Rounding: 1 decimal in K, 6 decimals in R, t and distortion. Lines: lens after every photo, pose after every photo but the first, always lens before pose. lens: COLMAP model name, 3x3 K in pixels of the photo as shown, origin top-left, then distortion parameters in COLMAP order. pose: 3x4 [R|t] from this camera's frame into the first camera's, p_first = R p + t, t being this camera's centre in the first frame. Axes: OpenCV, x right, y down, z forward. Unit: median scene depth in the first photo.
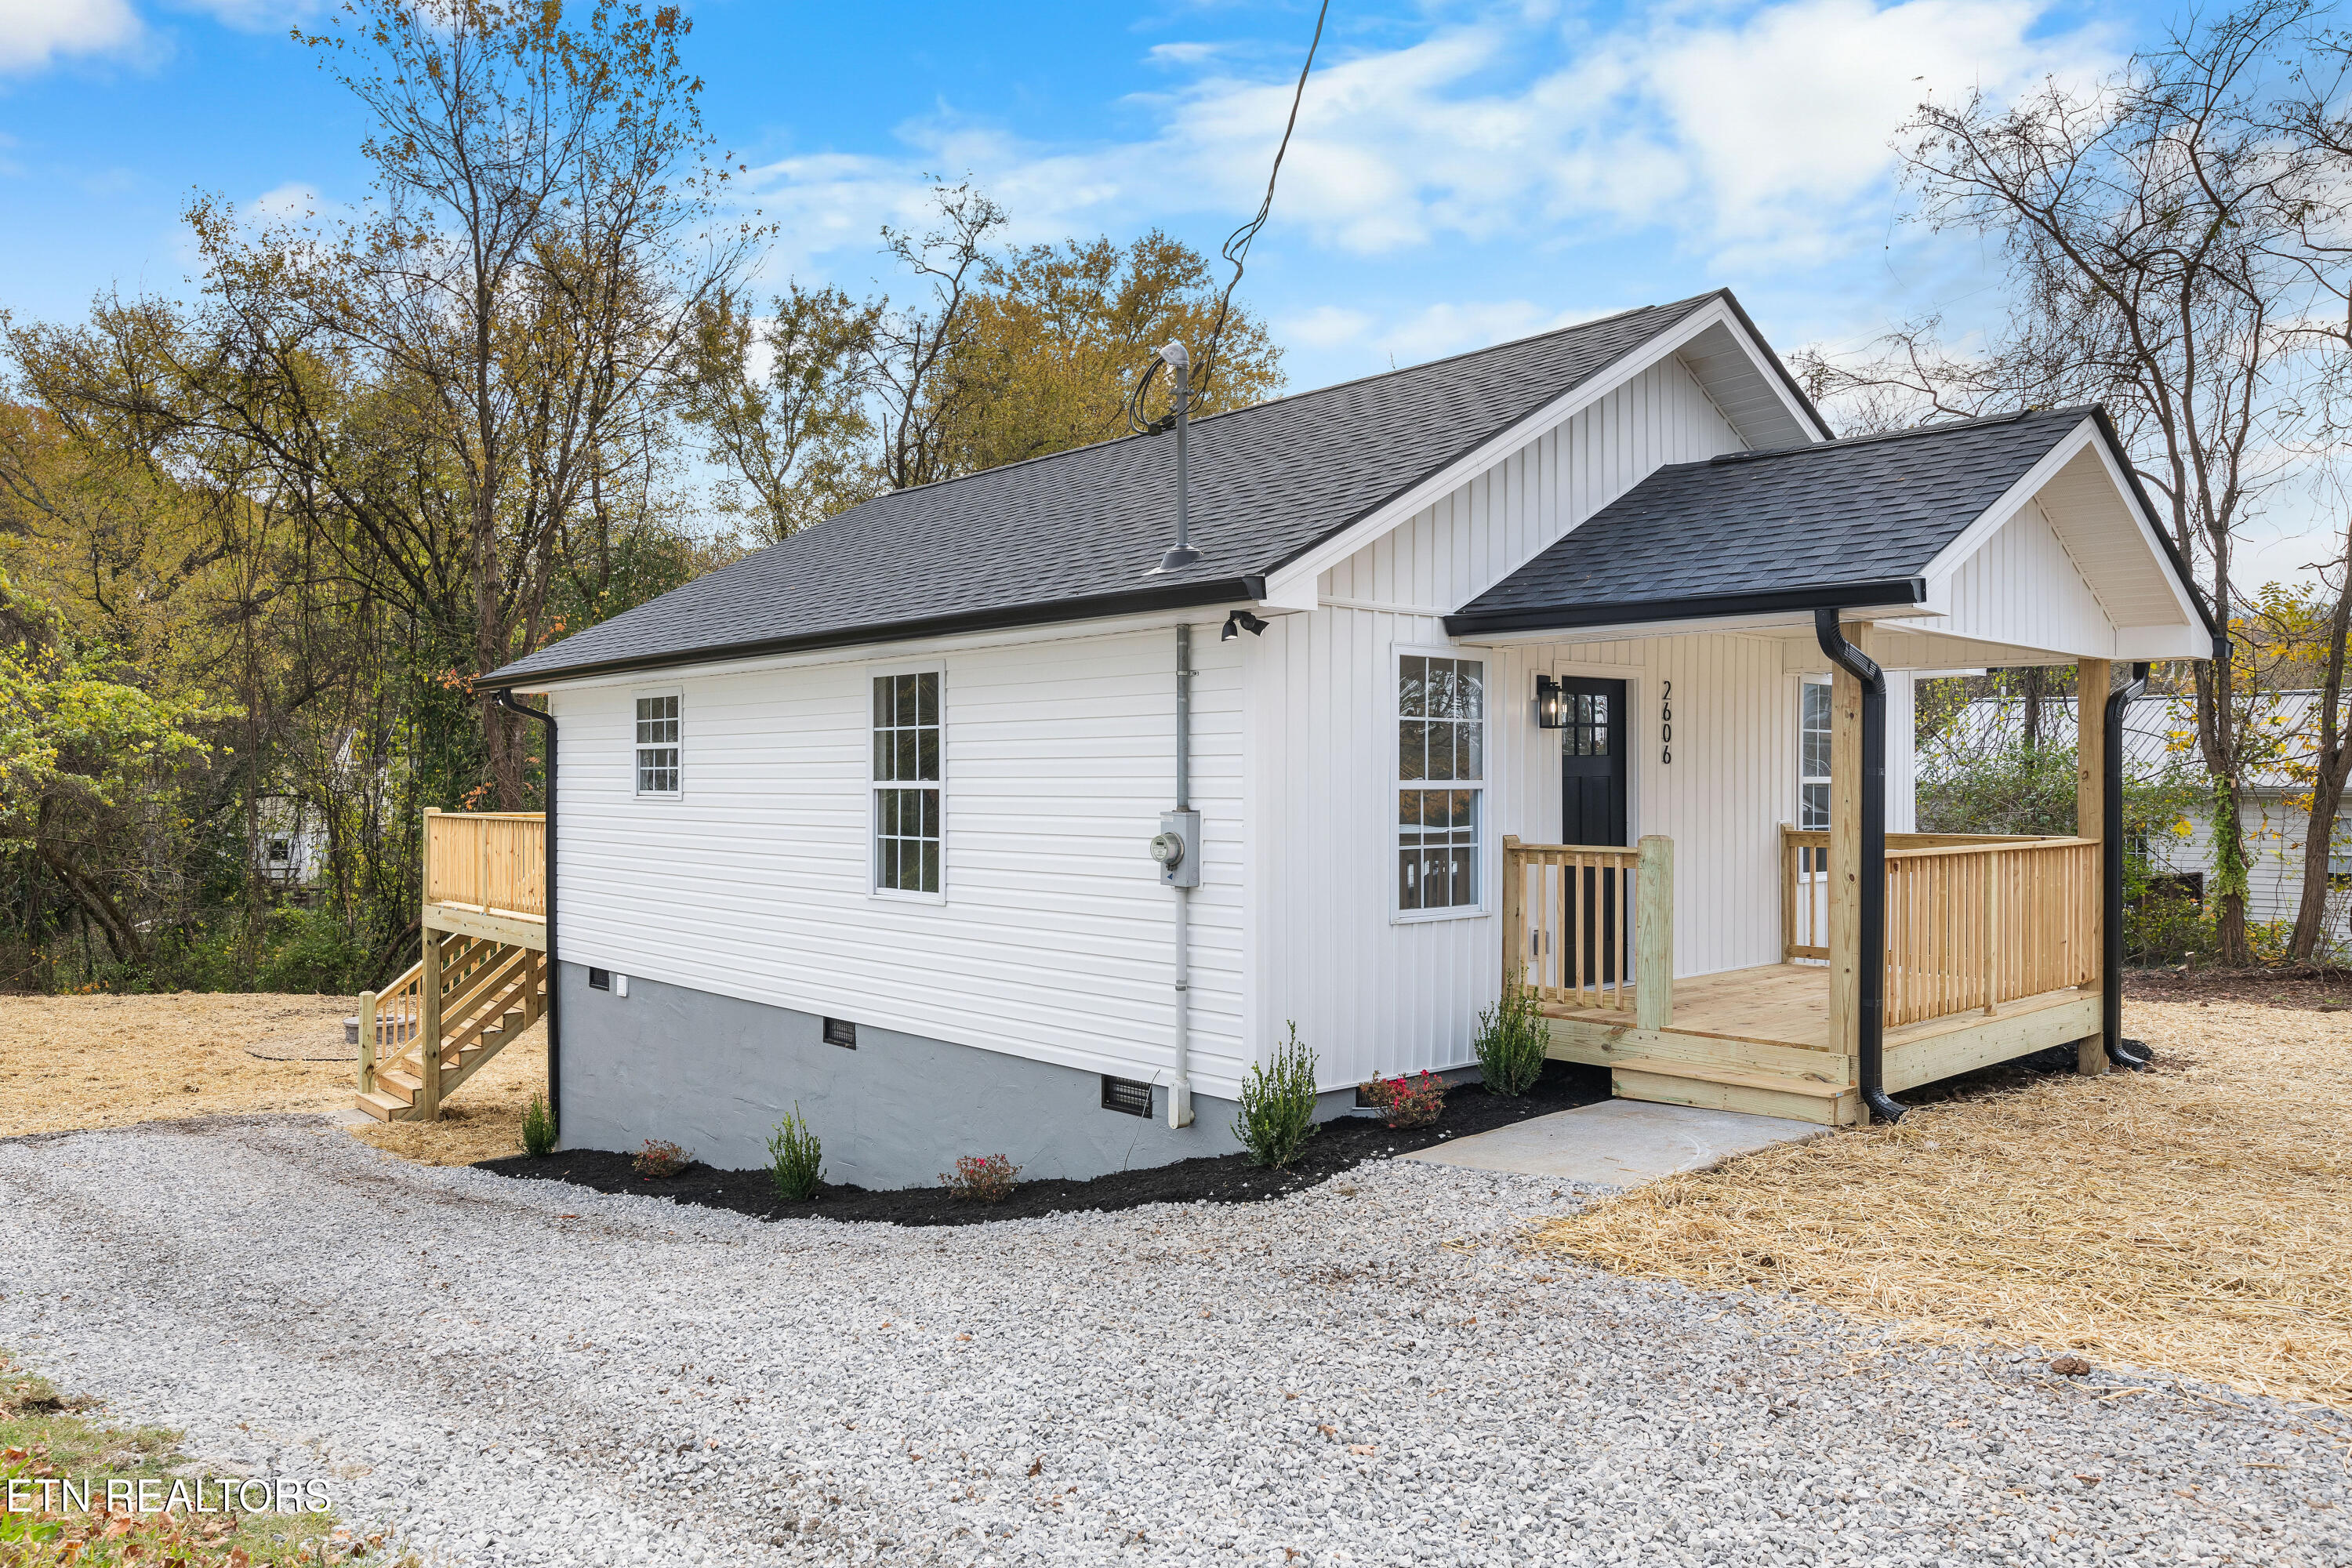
lens RADIAL K [[1645.0, 0, 1176.0], [0, 1645.0, 784.0], [0, 0, 1]] dist [0.002881, 0.004137]
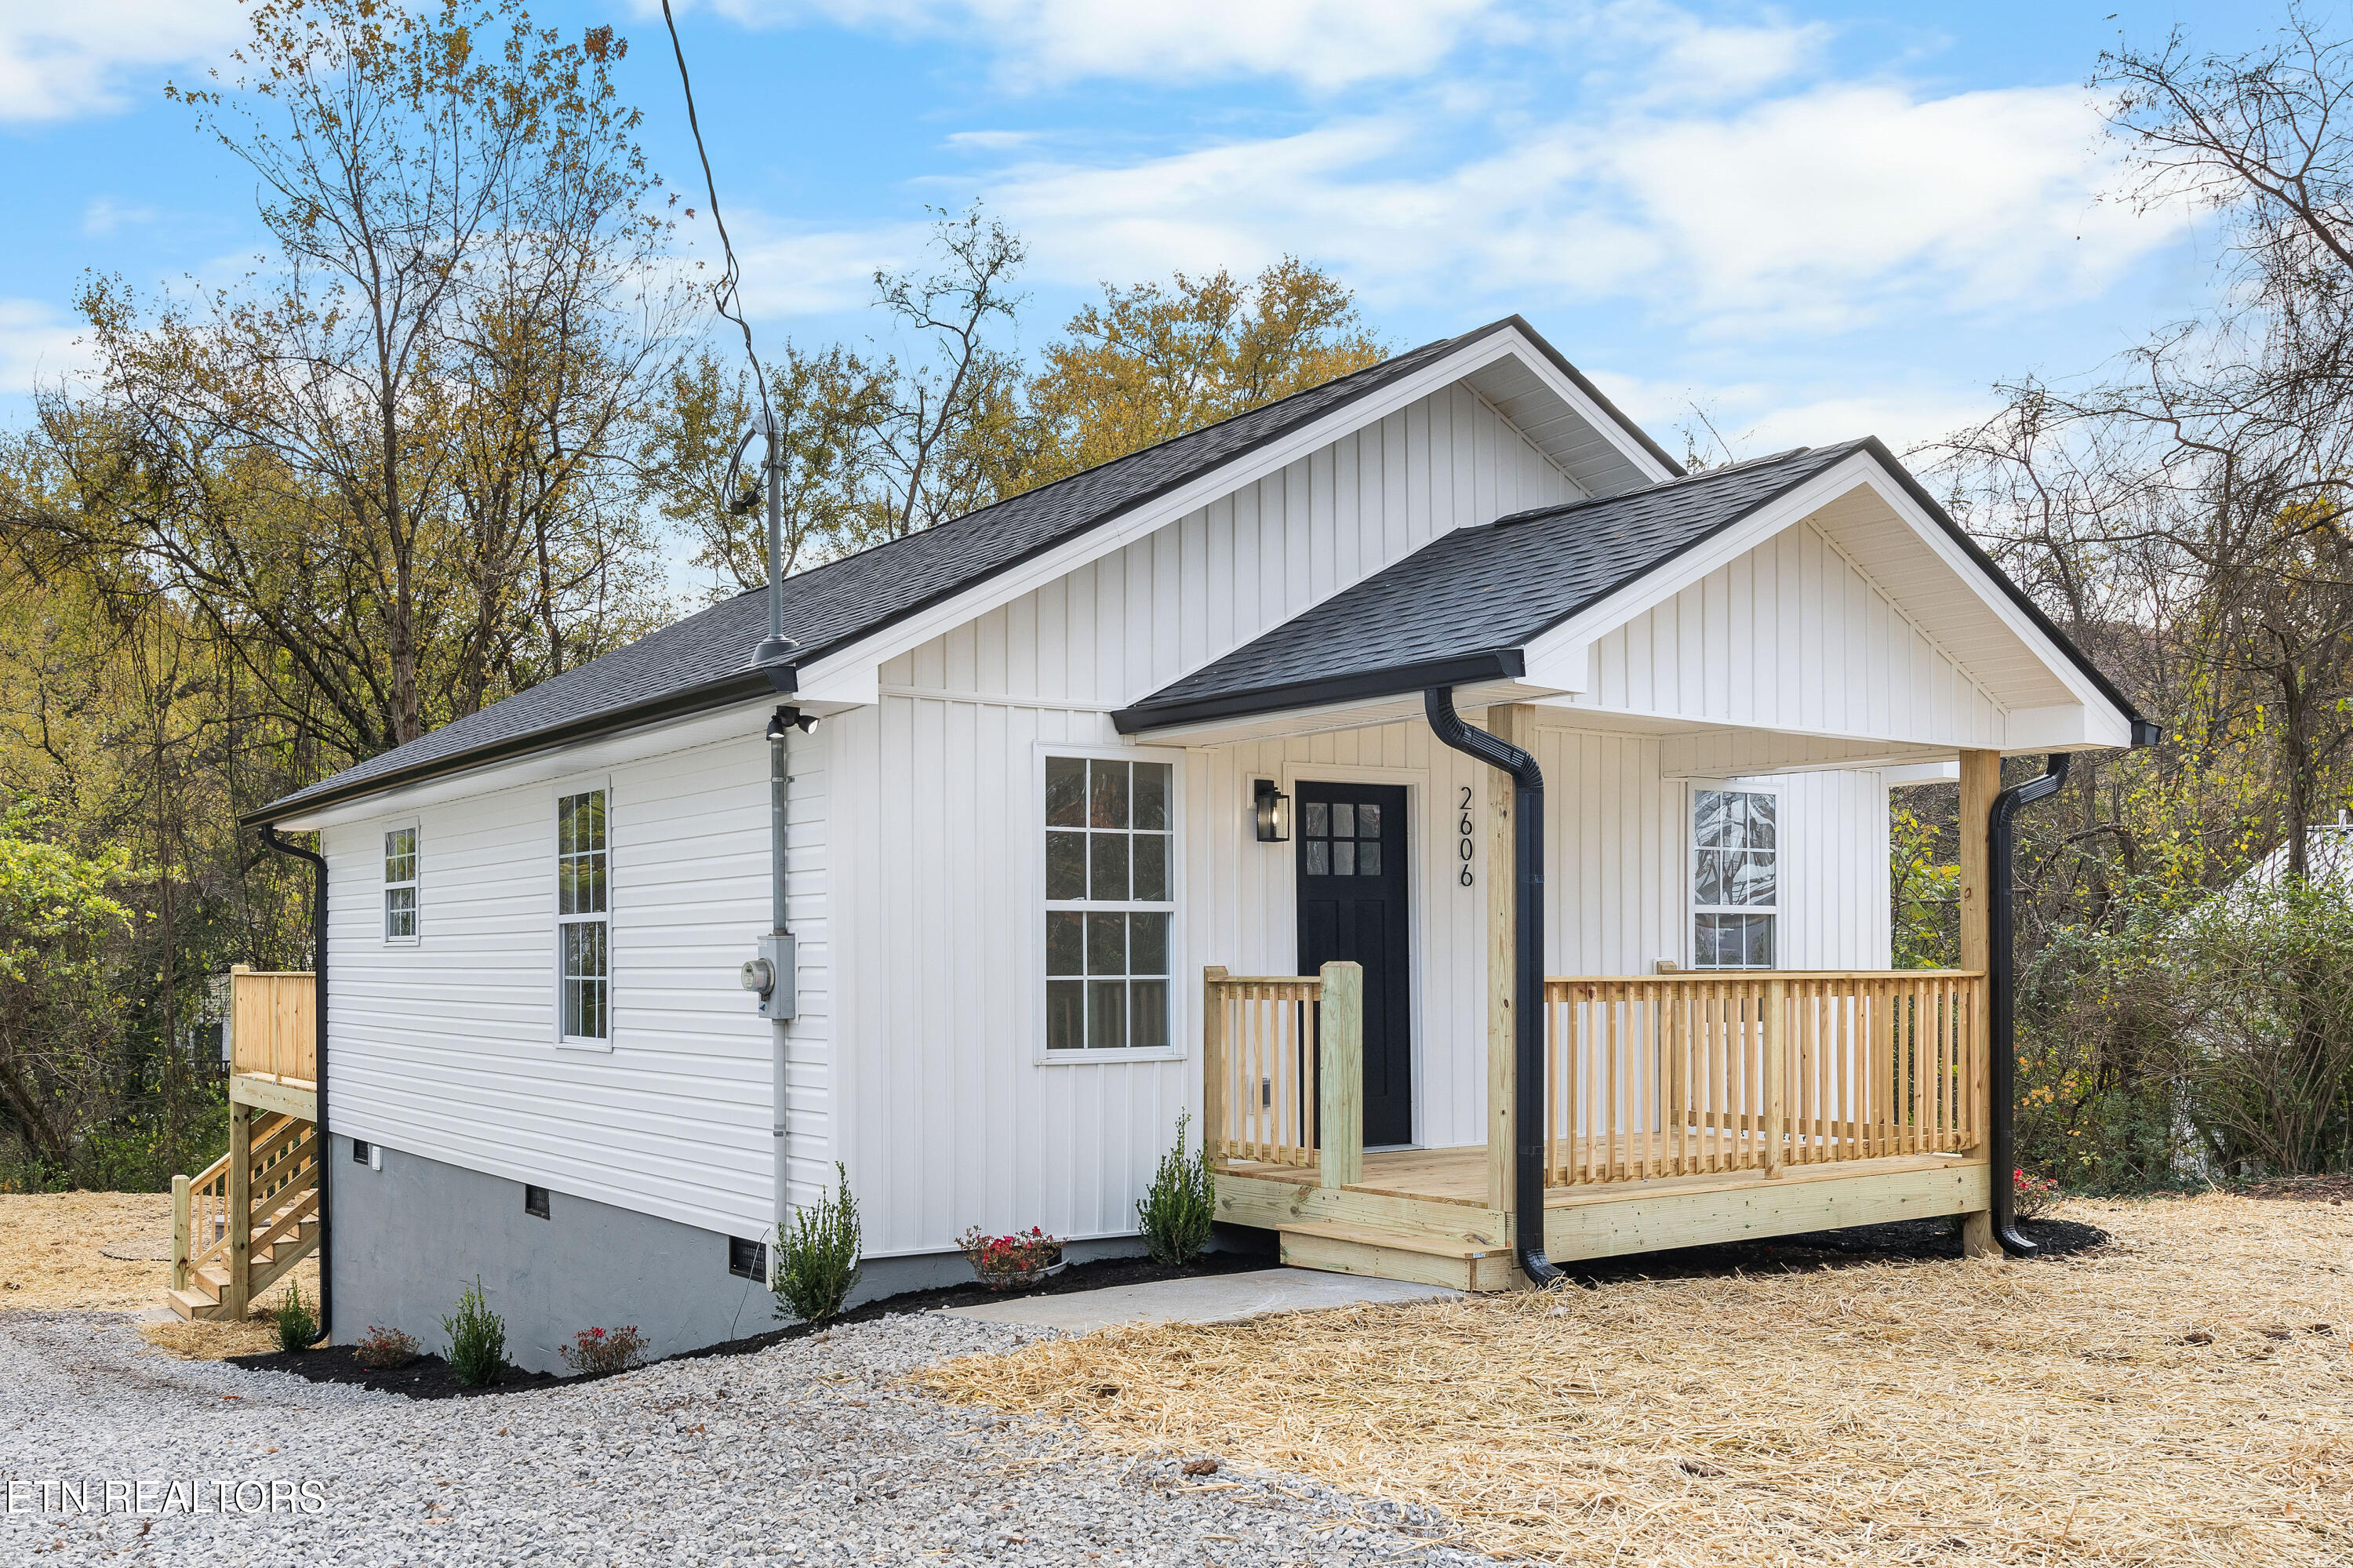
lens RADIAL K [[2104.2, 0, 1119.7], [0, 2104.2, 955.0], [0, 0, 1]] dist [0.003523, 0.001524]
pose [[0.990395, -0.006346, -0.138121, 0.168378], [0.005714, 0.999971, -0.004973, 0.016765], [0.138149, 0.004136, 0.990403, -0.050625]]
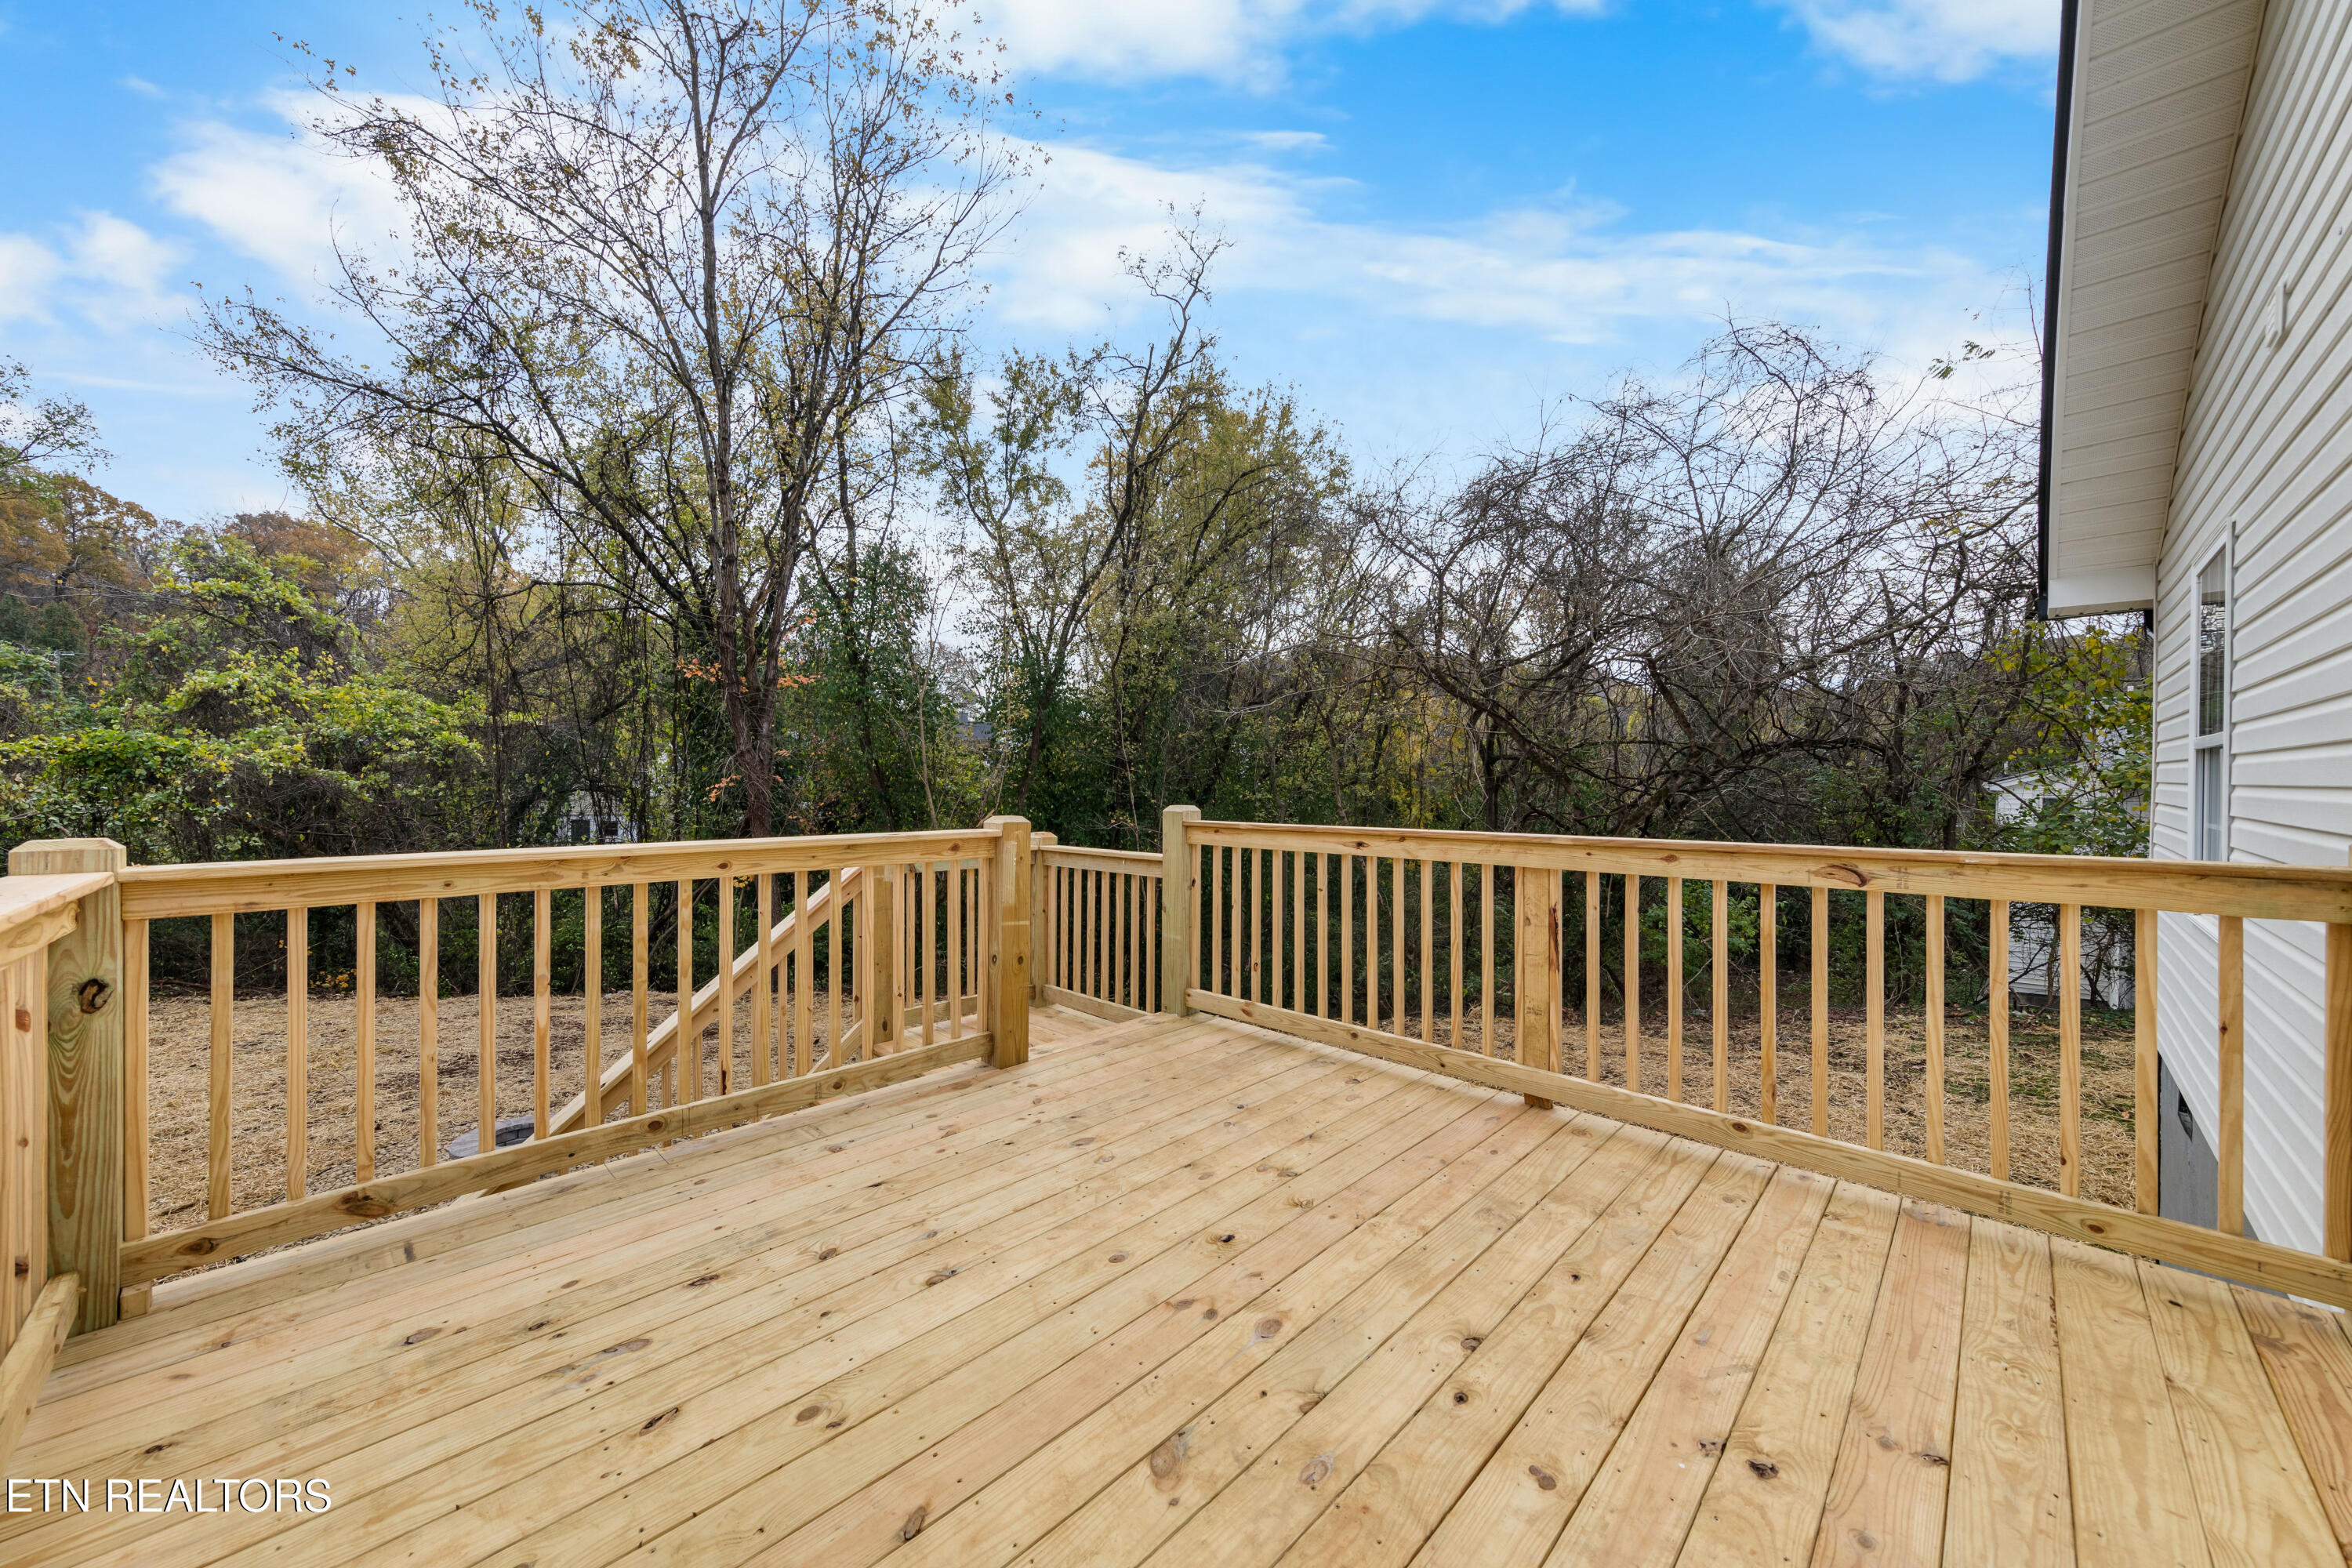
lens RADIAL K [[834.5, 0, 1176.0], [0, 834.5, 784.0], [0, 0, 1]] dist [0.018077, 0.000014]
pose [[0.998872, -0.002059, 0.047435, -0.325731], [0.002098, 0.999998, -0.000769, 0.008996], [-0.047433, 0.000868, 0.998874, 0.891498]]
